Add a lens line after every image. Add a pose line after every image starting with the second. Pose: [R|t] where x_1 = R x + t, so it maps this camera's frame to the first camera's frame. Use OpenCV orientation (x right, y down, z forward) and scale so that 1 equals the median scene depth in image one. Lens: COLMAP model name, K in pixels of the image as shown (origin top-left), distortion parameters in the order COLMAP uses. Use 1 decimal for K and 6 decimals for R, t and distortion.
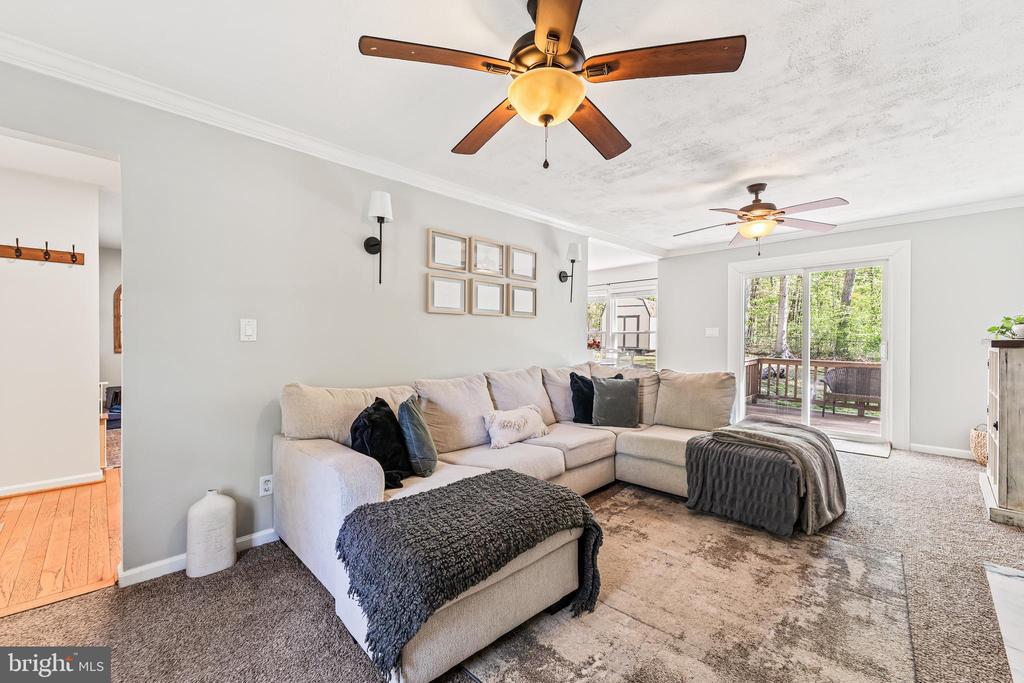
lens RADIAL K [[417.1, 0, 516.4], [0, 417.1, 339.3], [0, 0, 1]] dist [0.001090, 0.000220]
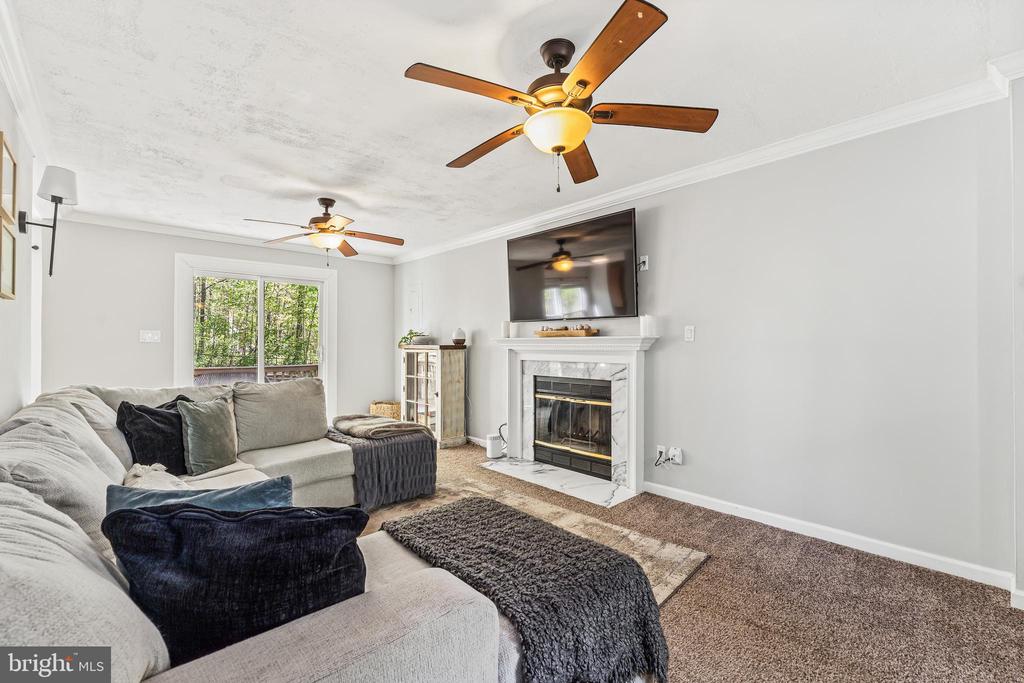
lens RADIAL K [[431.0, 0, 512.0], [0, 431.0, 341.5], [0, 0, 1]] dist [0.002030, 0.000179]
pose [[0.038650, 0.007366, 0.999226, -0.593813], [0.002857, 0.999968, -0.007482, 0.001628], [-0.999249, 0.003144, 0.038628, 0.581735]]
